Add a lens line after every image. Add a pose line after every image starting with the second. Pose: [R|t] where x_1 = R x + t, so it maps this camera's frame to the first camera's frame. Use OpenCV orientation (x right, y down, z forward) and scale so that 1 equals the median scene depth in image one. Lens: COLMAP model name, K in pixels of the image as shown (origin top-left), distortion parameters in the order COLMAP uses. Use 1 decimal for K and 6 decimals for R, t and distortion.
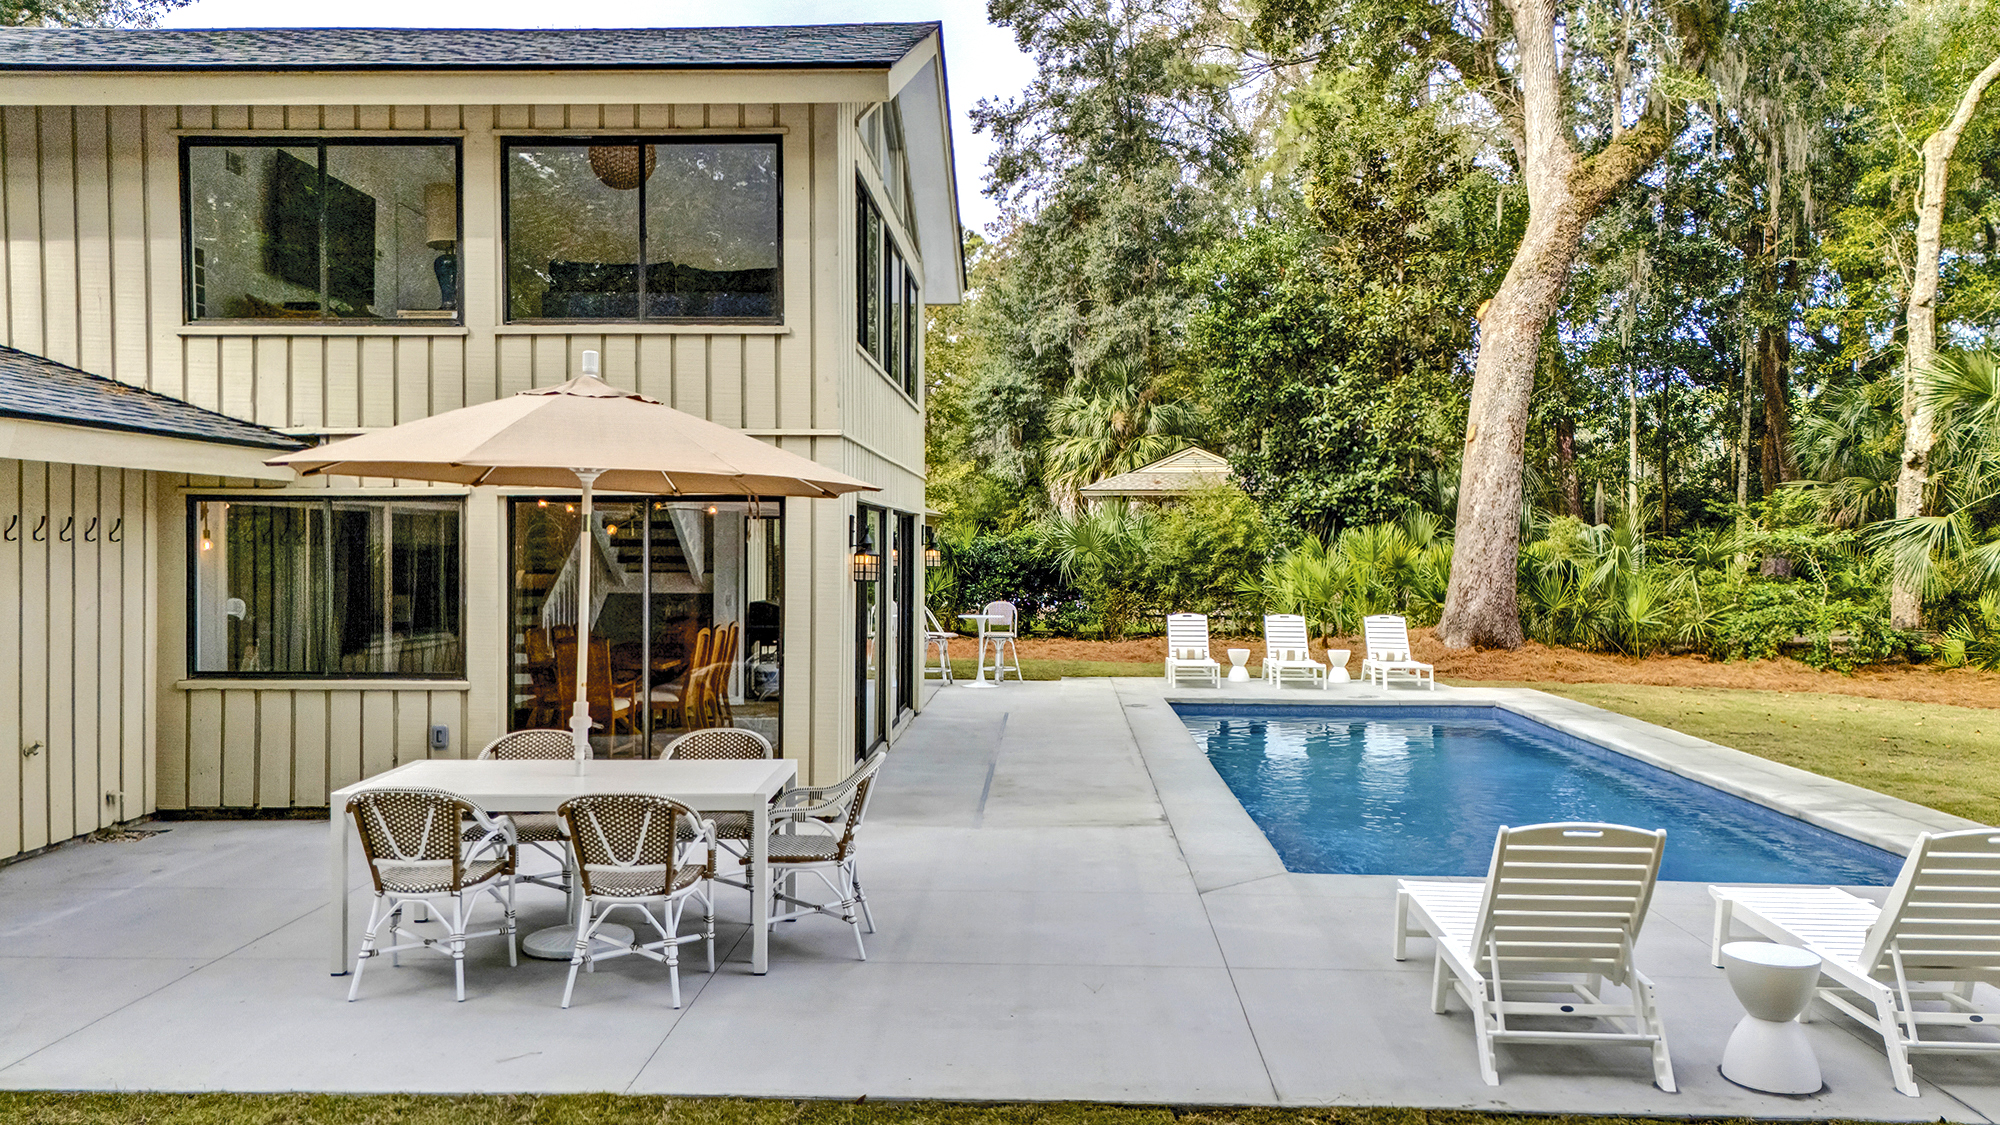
lens RADIAL K [[1491.5, 0, 994.6], [0, 1491.5, 552.6], [0, 0, 1]] dist [0.050145, -0.014708]
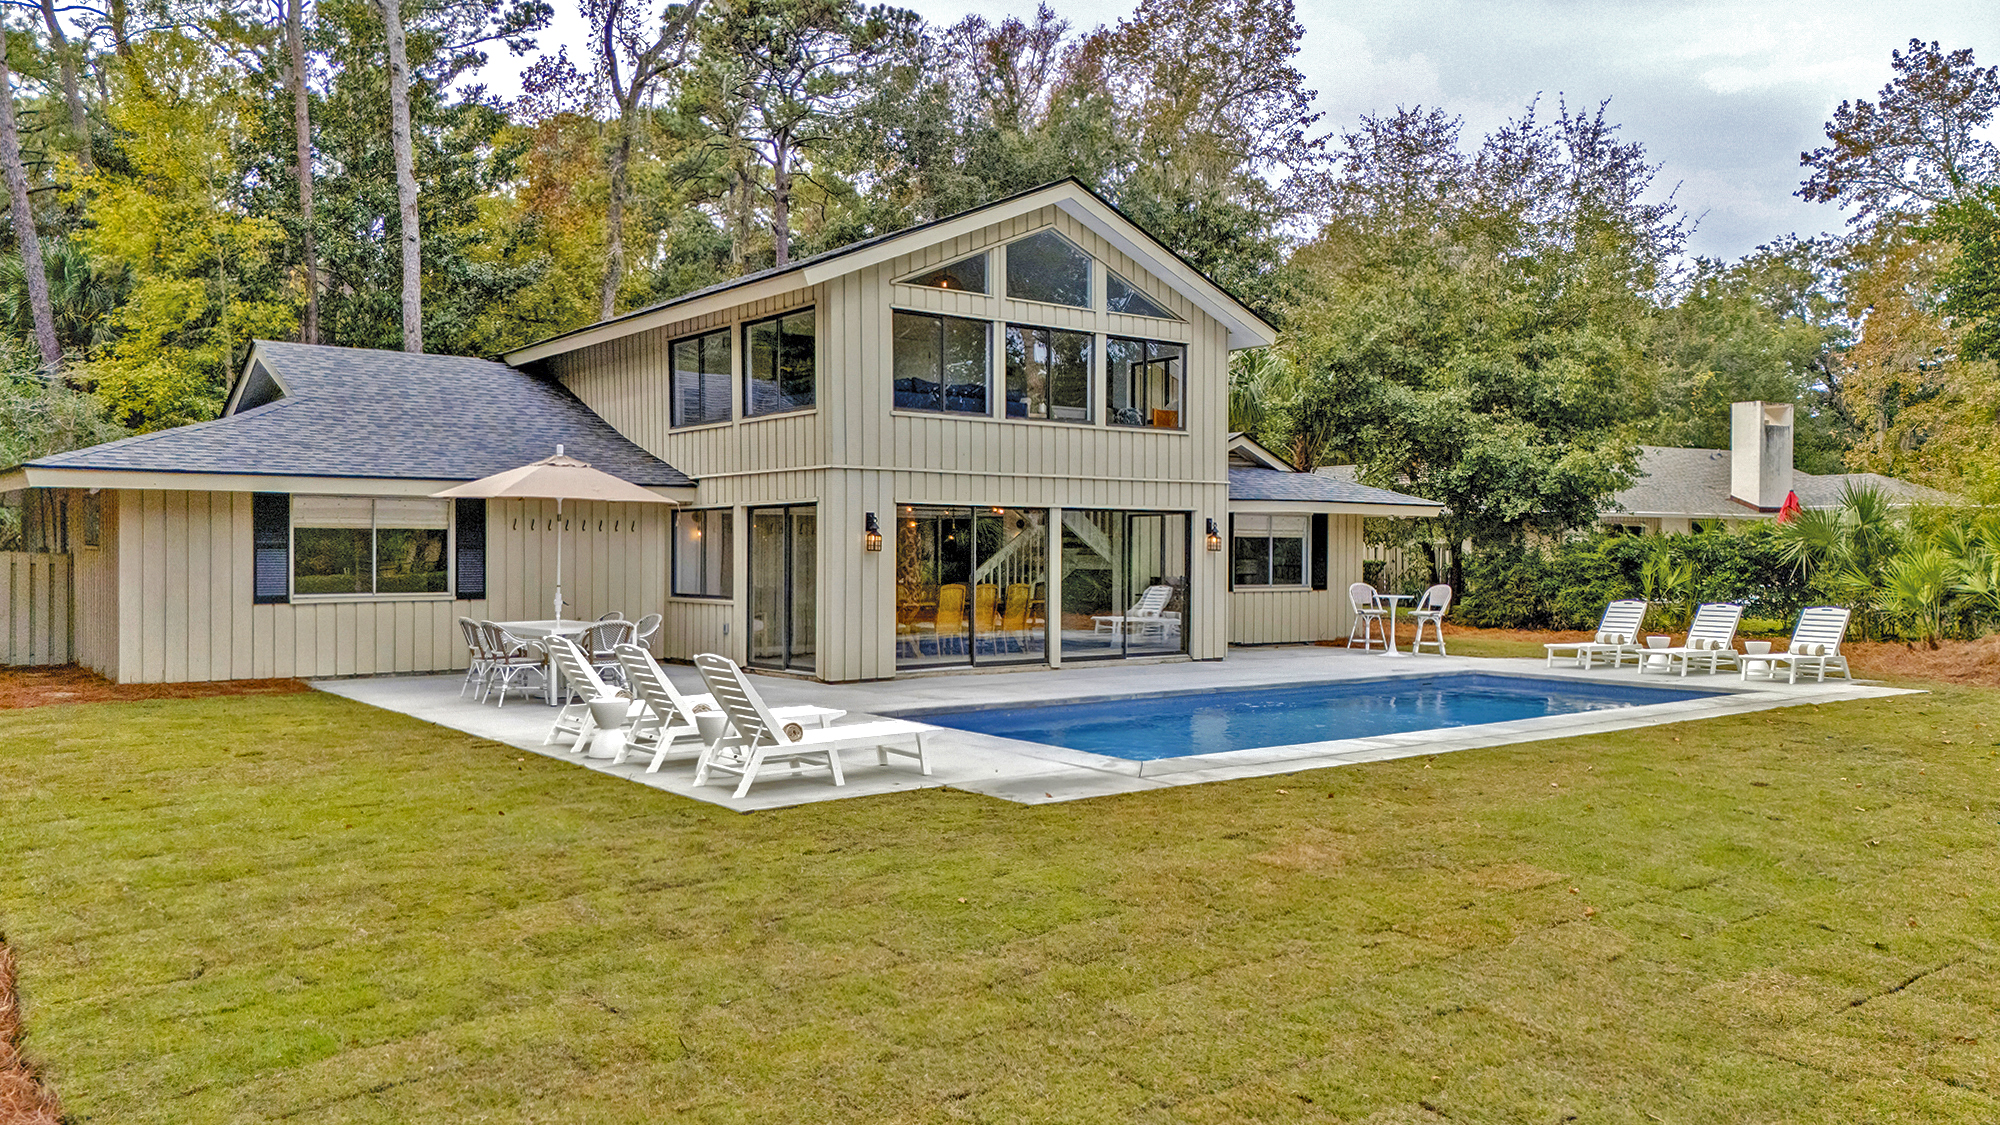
lens RADIAL K [[1491.5, 0, 998.0], [0, 1491.5, 554.2], [0, 0, 1]] dist [0.050145, -0.014708]
pose [[0.625985, -0.000648, -0.779835, 0.558795], [-0.003636, 0.999986, -0.003749, 0.011973], [0.779826, 0.005182, 0.625974, 0.013207]]
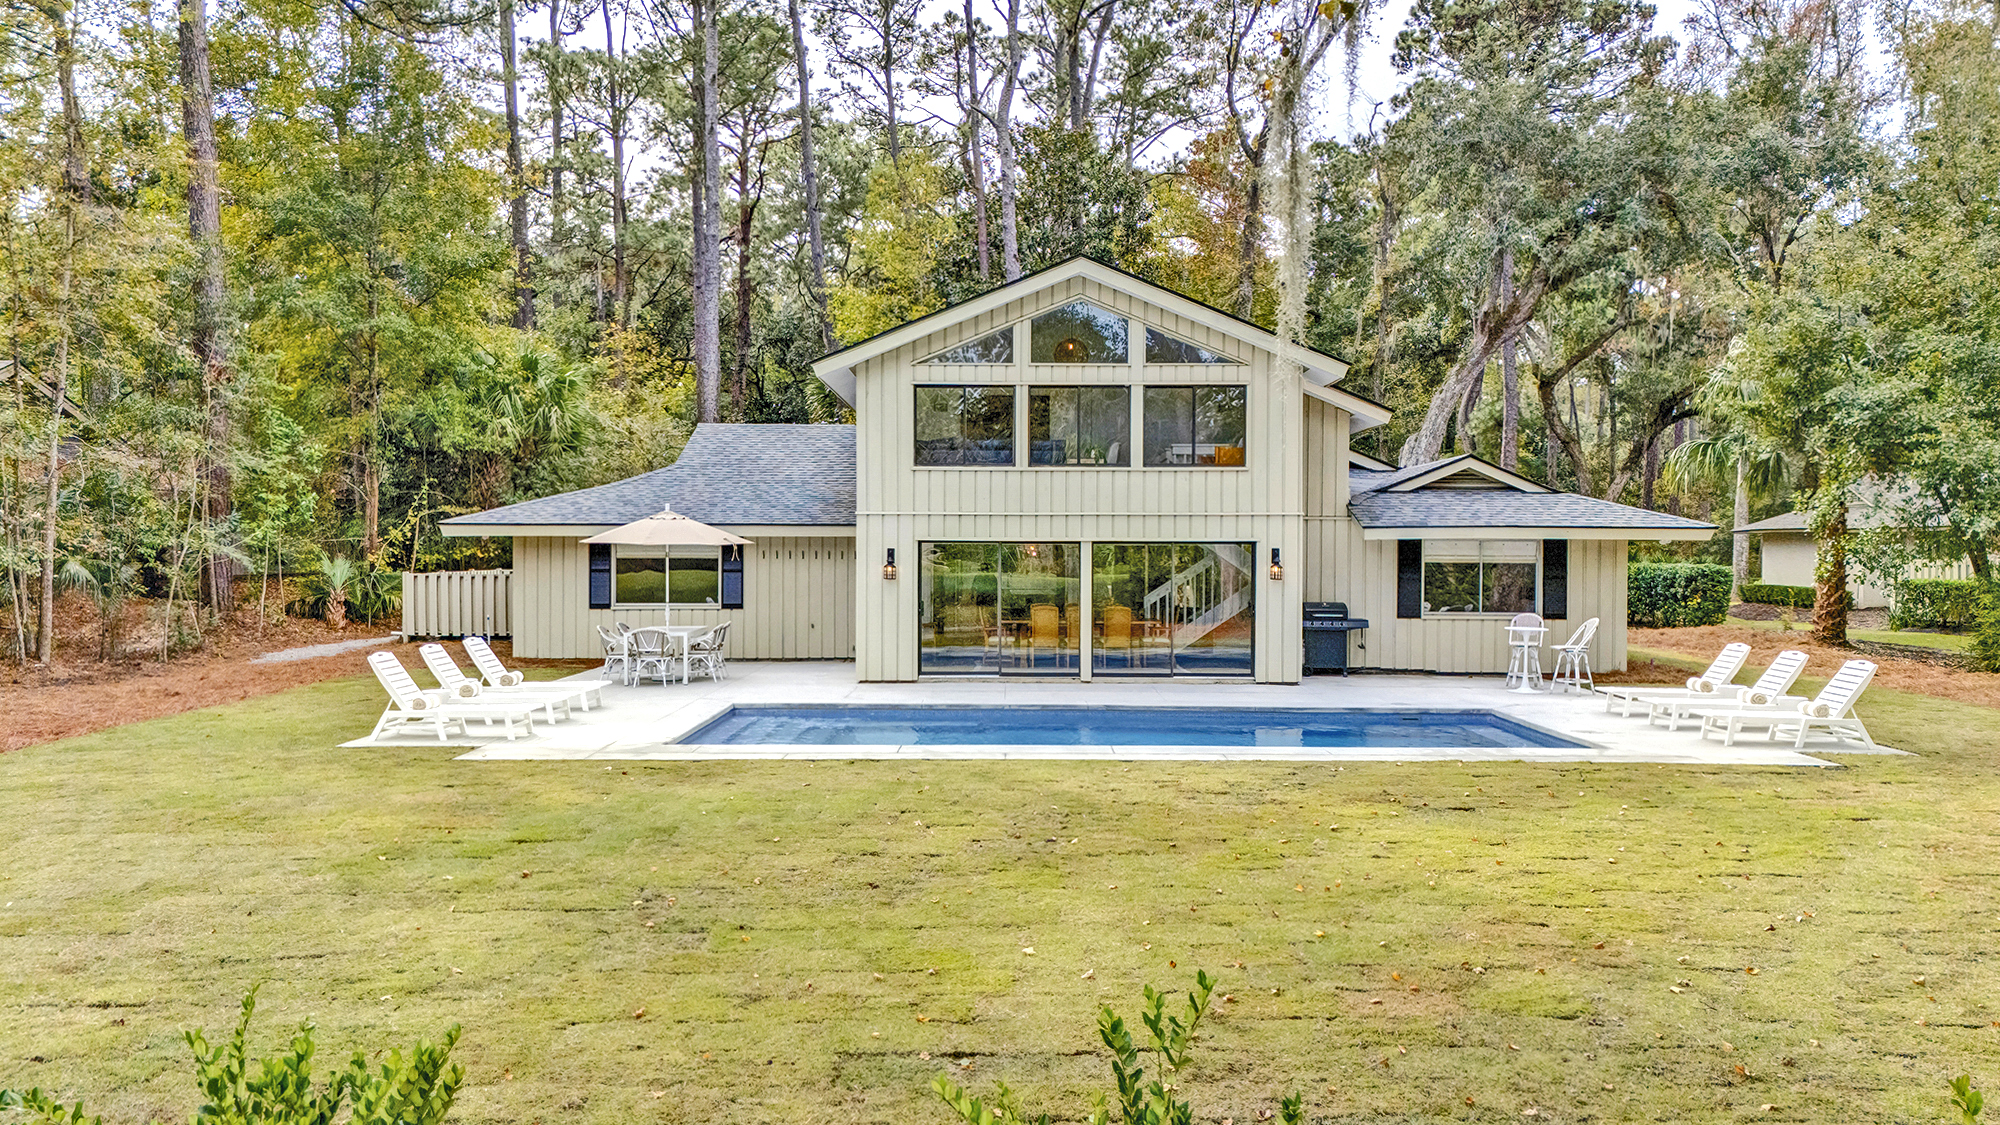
lens RADIAL K [[1491.5, 0, 991.3], [0, 1491.5, 559.2], [0, 0, 1]] dist [0.050145, -0.014708]
pose [[0.018620, 0.000300, -0.999827, 0.867710], [-0.008641, 0.999963, 0.000139, -0.004552], [0.999789, 0.008637, 0.018622, 0.461836]]
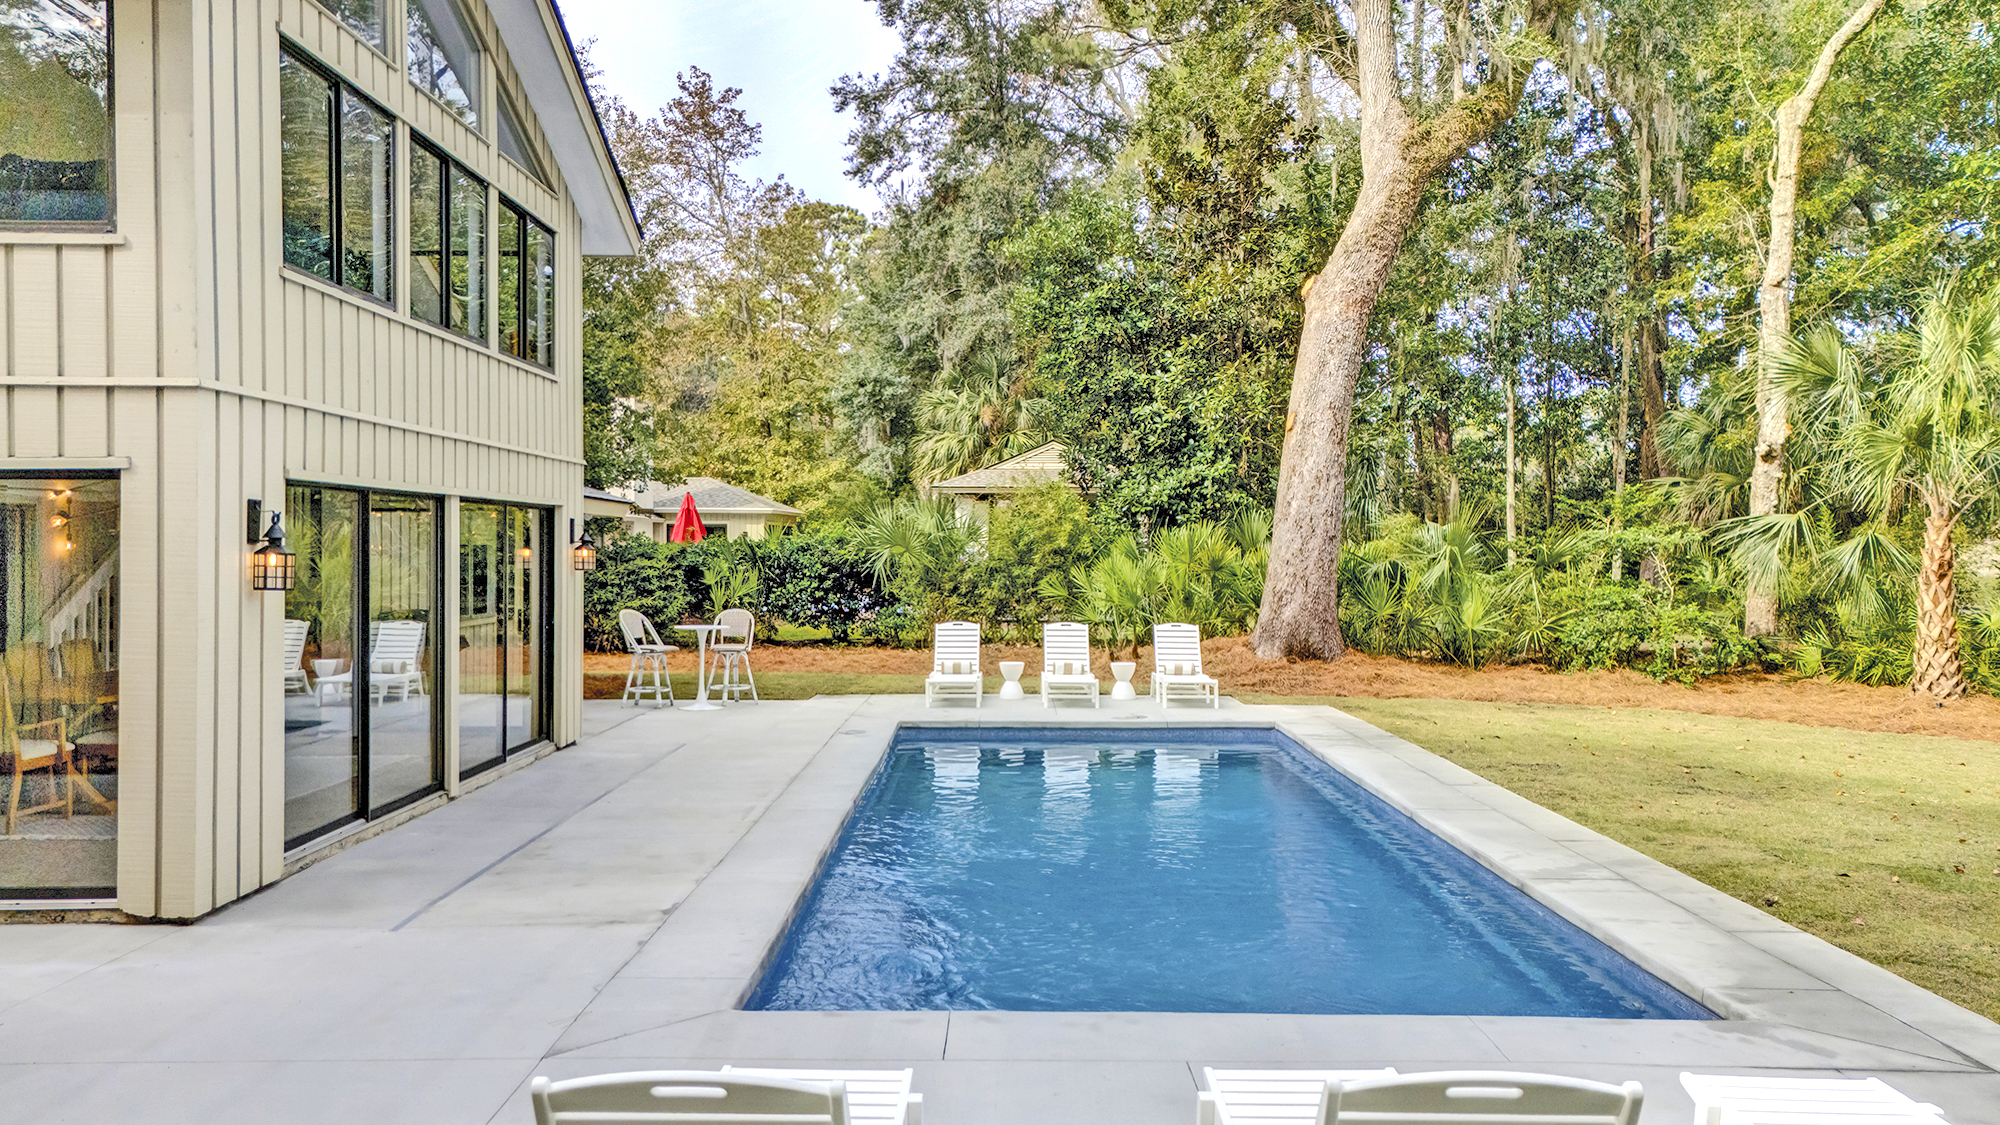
lens RADIAL K [[1491.5, 0, 998.4], [0, 1491.5, 549.9], [0, 0, 1]] dist [0.050145, -0.014708]
pose [[0.999086, -0.000019, 0.042755, 0.095753], [0.000151, 0.999995, -0.003091, 0.000833], [-0.042755, 0.003095, 0.999081, 0.097934]]
